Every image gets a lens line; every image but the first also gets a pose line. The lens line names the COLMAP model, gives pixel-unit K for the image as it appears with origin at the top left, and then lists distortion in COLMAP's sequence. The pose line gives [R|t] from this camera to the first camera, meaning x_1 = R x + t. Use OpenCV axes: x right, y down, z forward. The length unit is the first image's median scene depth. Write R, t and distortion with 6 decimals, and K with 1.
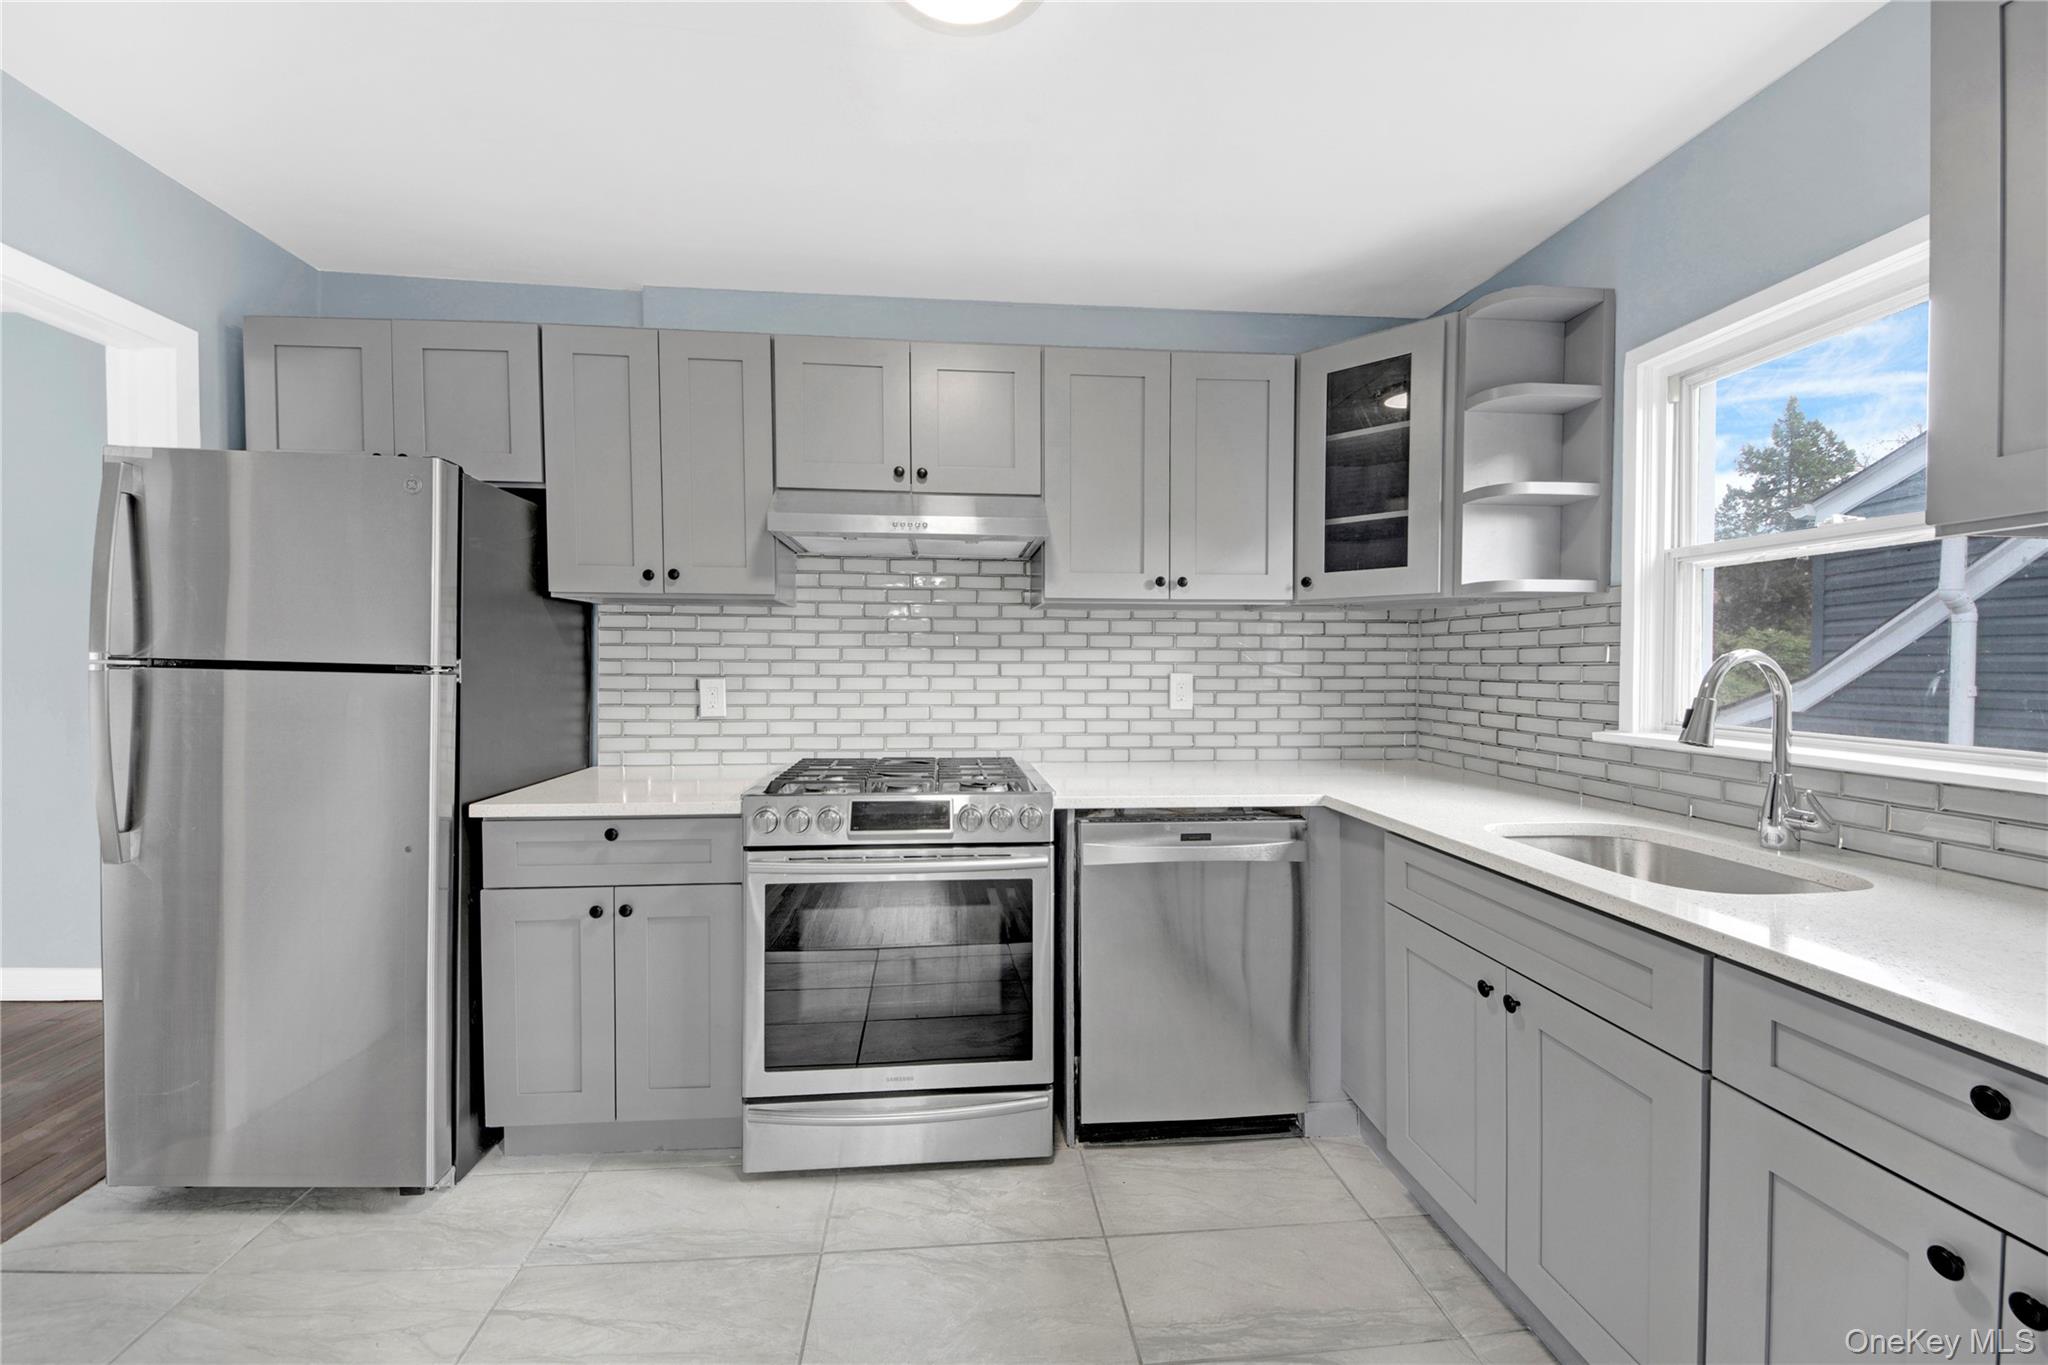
lens RADIAL K [[780.1, 0, 1024.0], [0, 780.1, 682.5], [0, 0, 1]] dist [-0.000268, -0.000079]
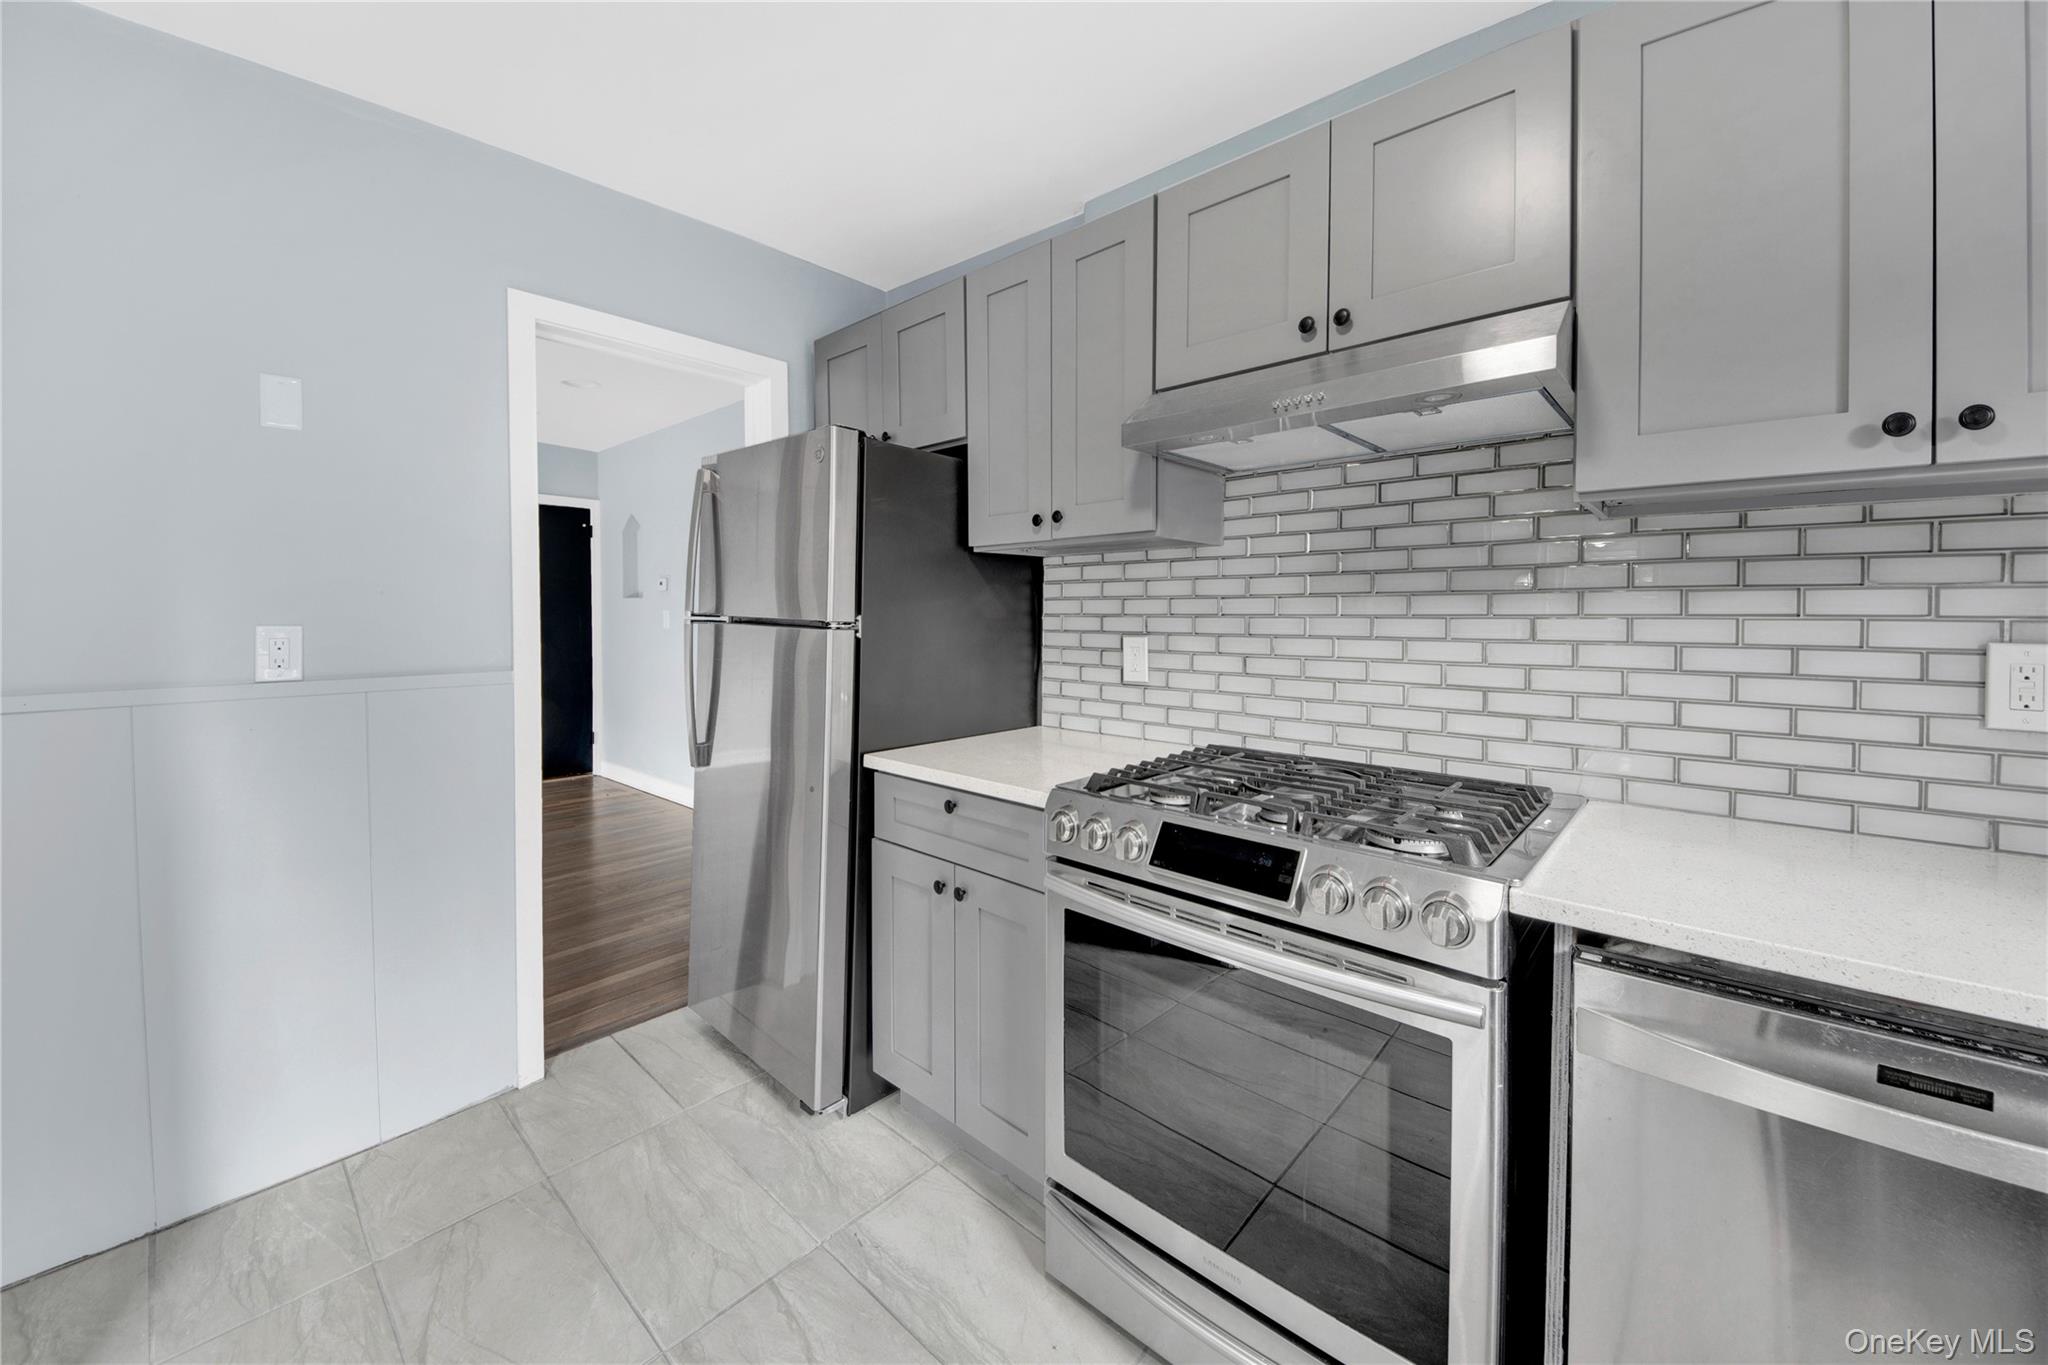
lens RADIAL K [[796.8, 0, 1024.7], [0, 796.8, 637.1], [0, 0, 1]] dist [0.036594, -0.026965]
pose [[0.665575, 0.017831, -0.746118, 0.168211], [-0.016729, 0.999820, 0.008971, -0.010404], [0.746144, 0.006511, 0.665753, 0.335214]]
